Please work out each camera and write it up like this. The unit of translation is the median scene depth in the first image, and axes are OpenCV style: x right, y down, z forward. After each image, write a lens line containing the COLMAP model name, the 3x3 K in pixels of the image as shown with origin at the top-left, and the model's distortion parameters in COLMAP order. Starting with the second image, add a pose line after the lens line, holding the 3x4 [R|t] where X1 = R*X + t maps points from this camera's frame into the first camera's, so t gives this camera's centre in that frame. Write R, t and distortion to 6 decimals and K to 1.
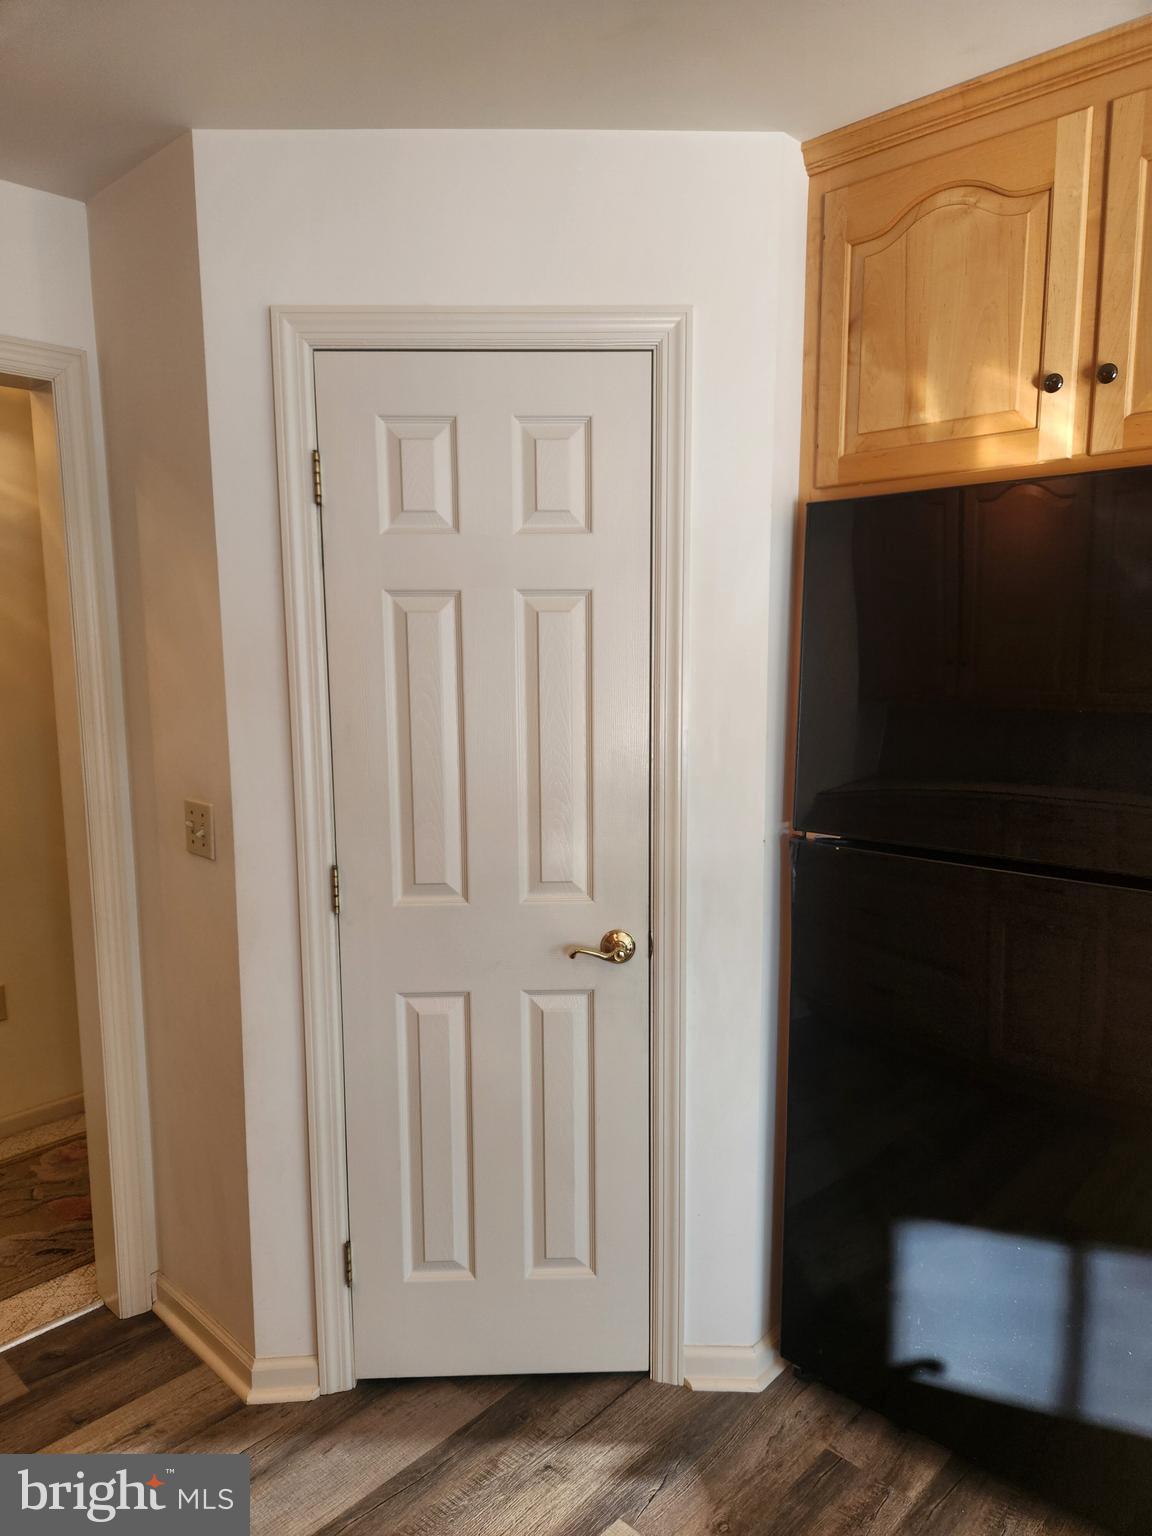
lens RADIAL K [[1080.2, 0, 579.3], [0, 1080.2, 768.1], [0, 0, 1]] dist [0.019367, 0.001617]
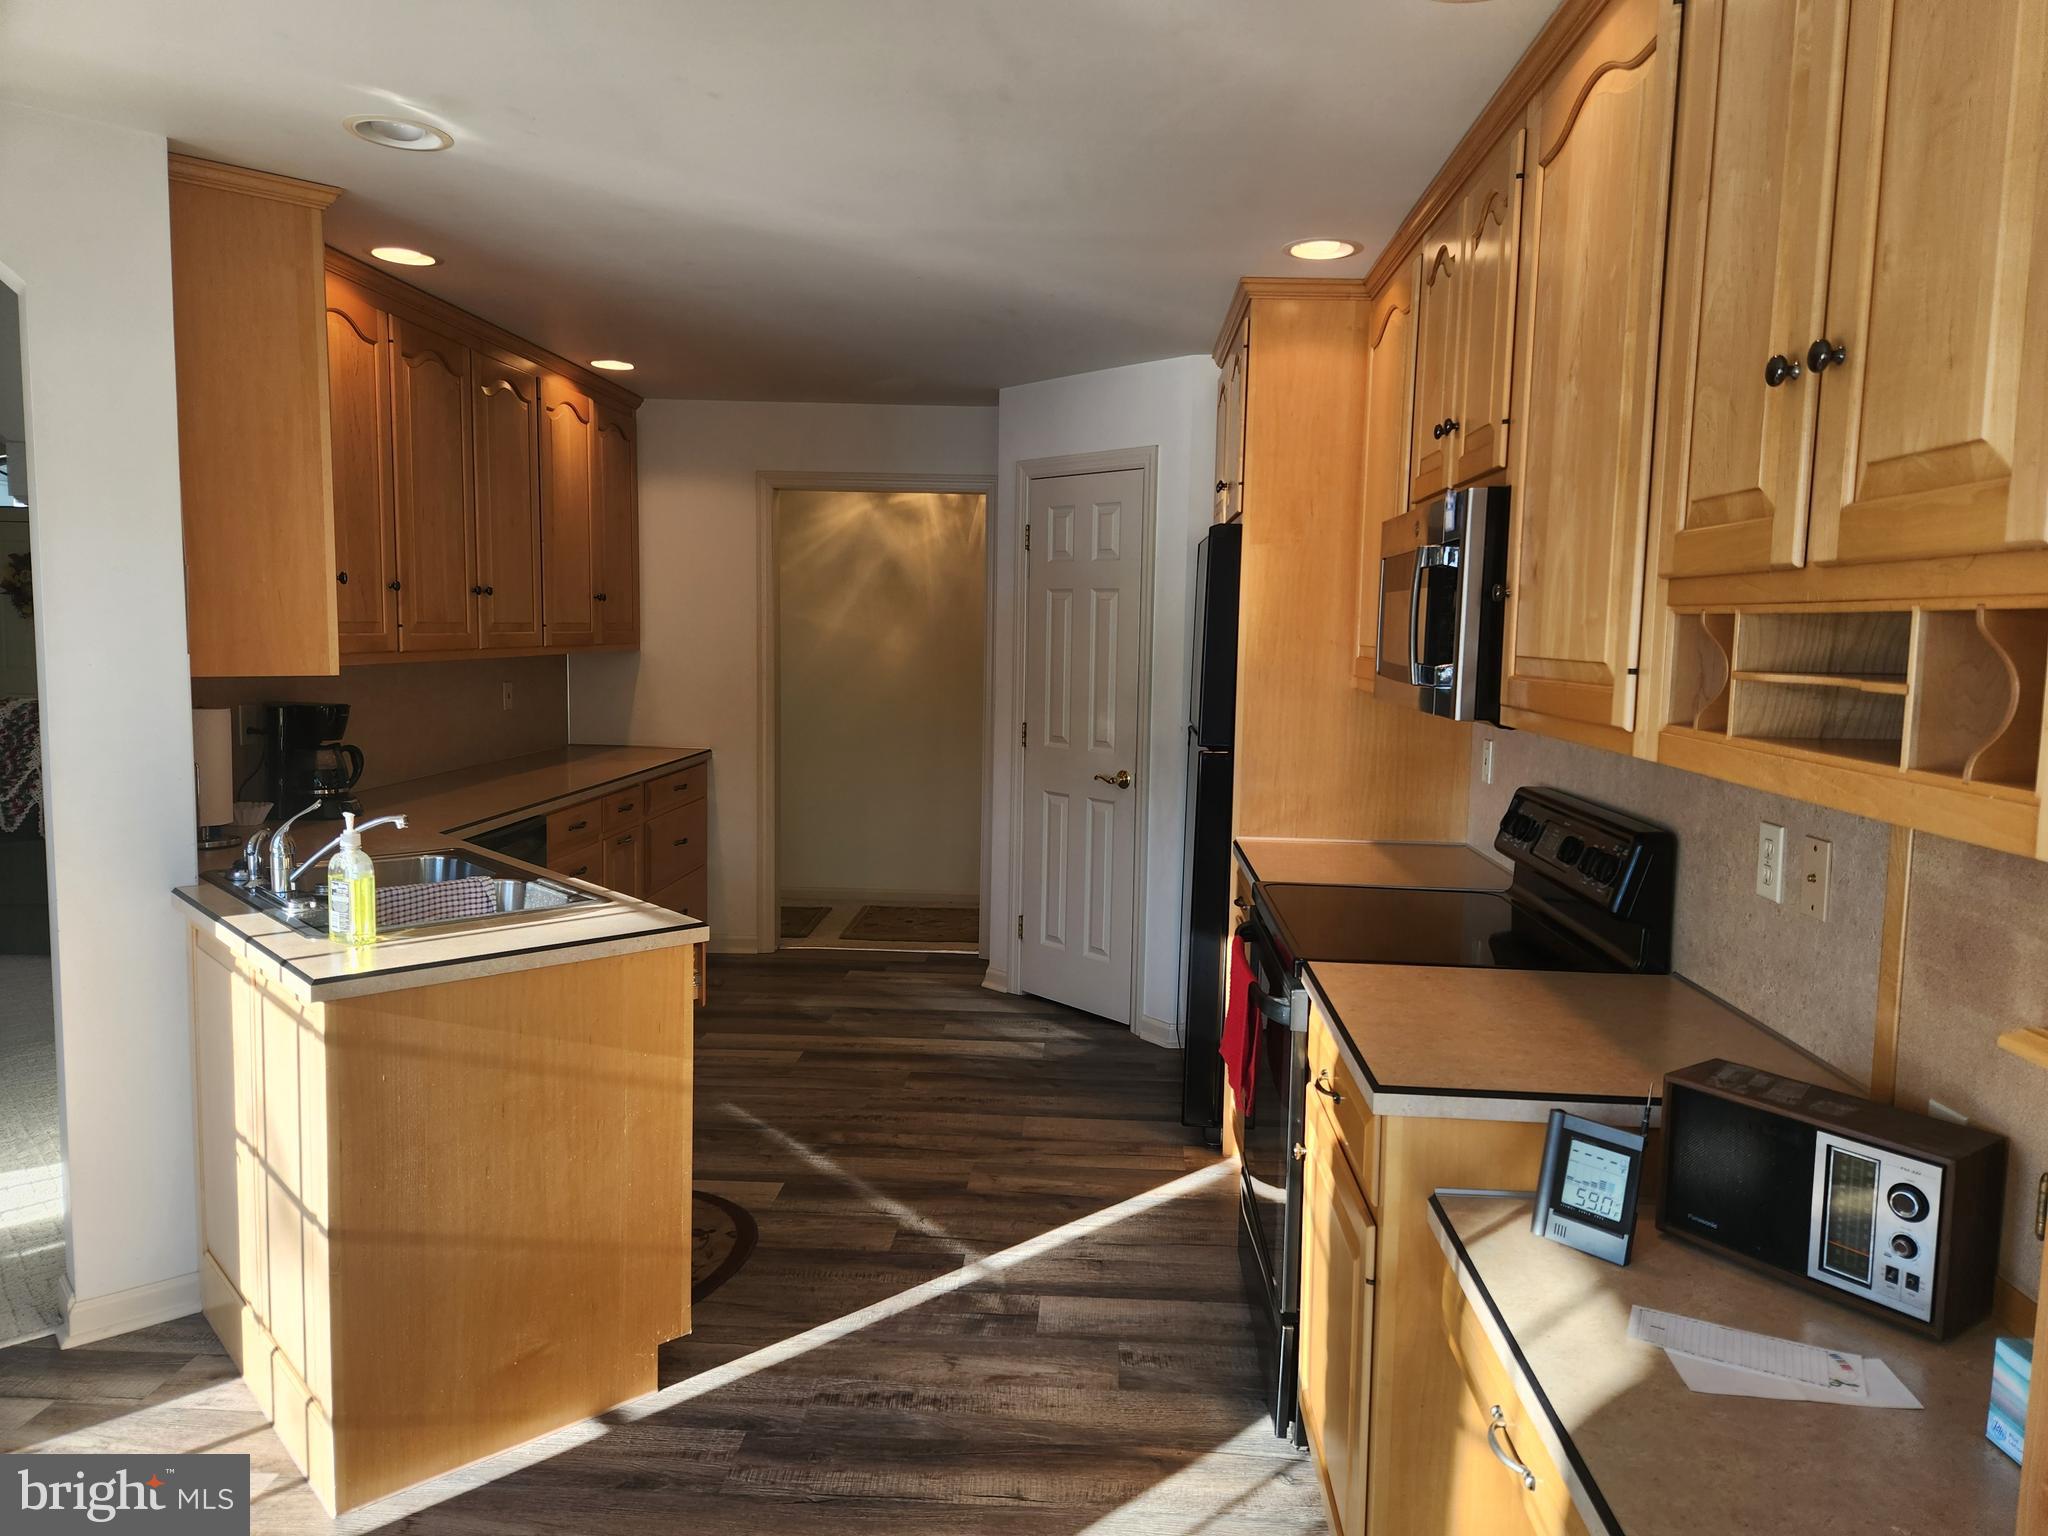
lens RADIAL K [[1386.8, 0, 1023.9], [0, 1386.8, 758.8], [0, 0, 1]] dist [0.063035, -0.043532]
pose [[0.605192, 0.086727, -0.791341, 1.821000], [-0.117958, 0.992844, 0.018601, 0.106161], [0.787292, 0.082088, 0.611091, -0.594659]]
